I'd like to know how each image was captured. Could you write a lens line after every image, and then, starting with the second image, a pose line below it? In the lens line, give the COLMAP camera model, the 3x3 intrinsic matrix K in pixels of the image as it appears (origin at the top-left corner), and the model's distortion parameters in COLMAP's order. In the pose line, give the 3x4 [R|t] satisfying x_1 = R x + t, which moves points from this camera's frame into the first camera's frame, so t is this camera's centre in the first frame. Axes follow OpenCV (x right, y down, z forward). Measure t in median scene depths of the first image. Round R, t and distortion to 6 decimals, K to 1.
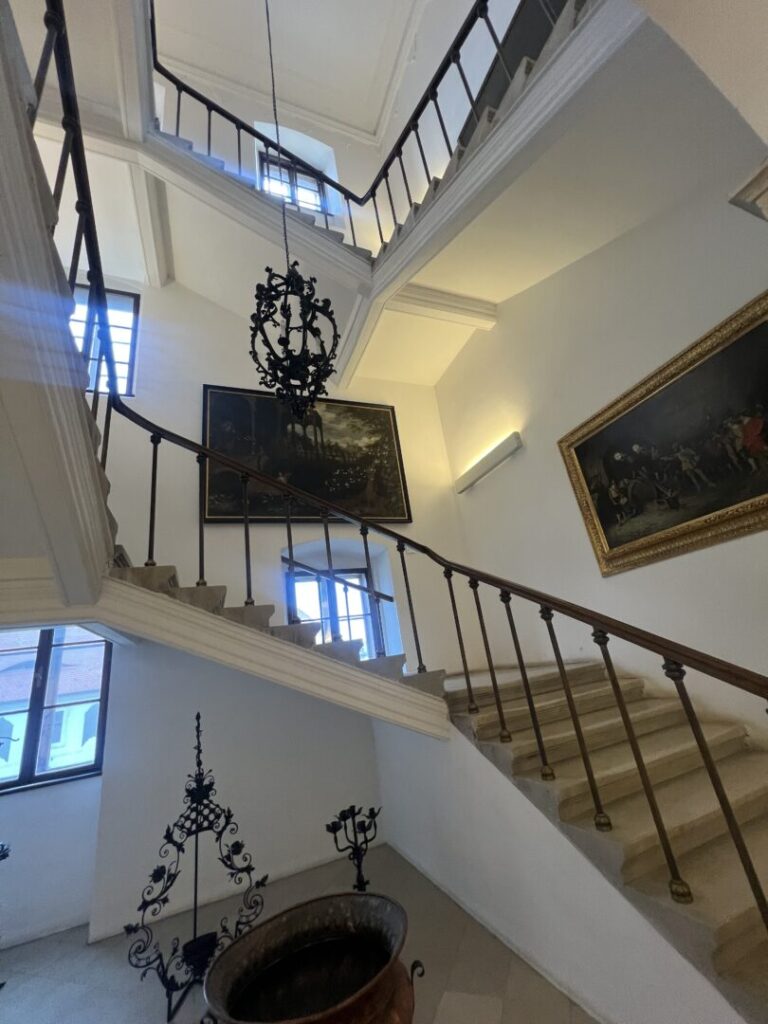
lens RADIAL K [[413.8, 0, 382.3], [0, 413.8, 506.1], [0, 0, 1]] dist [-0.011041, -0.000262]
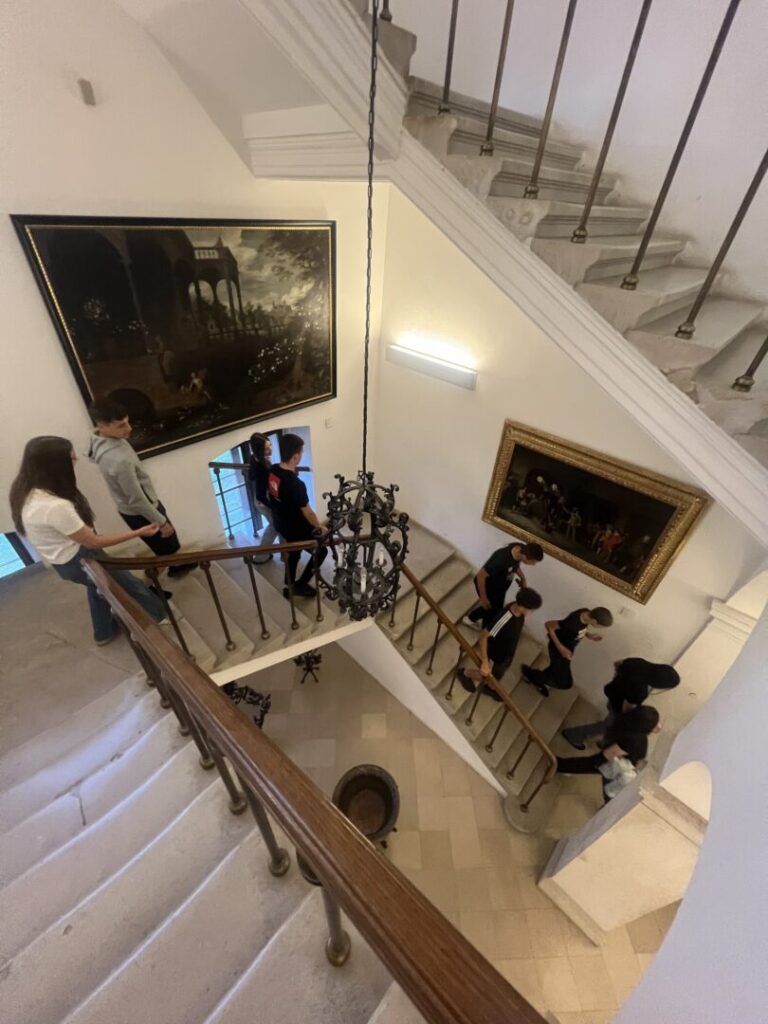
lens RADIAL K [[413.8, 0, 388.3], [0, 413.8, 514.0], [0, 0, 1]] dist [-0.011041, -0.000262]
pose [[0.886228, -0.108441, 0.450378, -0.279388], [-0.321282, 0.556521, 0.766200, -0.582429], [-0.333732, -0.823726, 0.458364, 0.320996]]
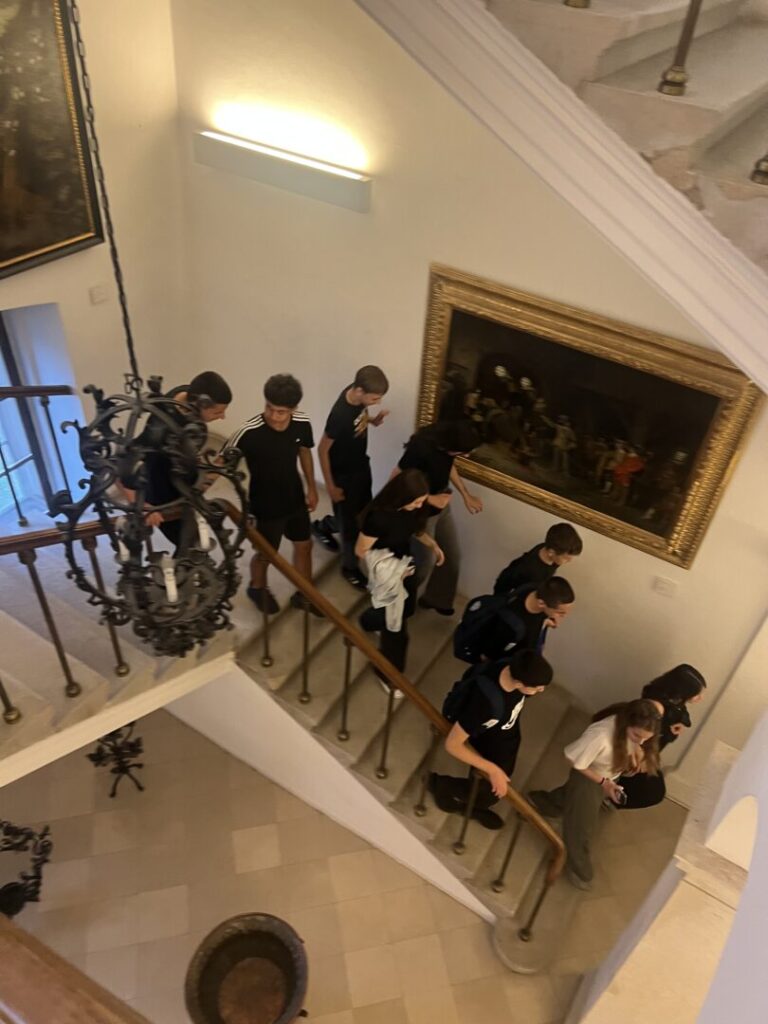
lens RADIAL K [[772.1, 0, 399.7], [0, 772.1, 525.1], [0, 0, 1]] dist [0.031963, -0.044404]
pose [[0.781212, -0.241434, 0.575688, -0.258698], [-0.388720, 0.533452, 0.751216, -0.600310], [-0.488471, -0.810641, 0.322889, 0.291091]]
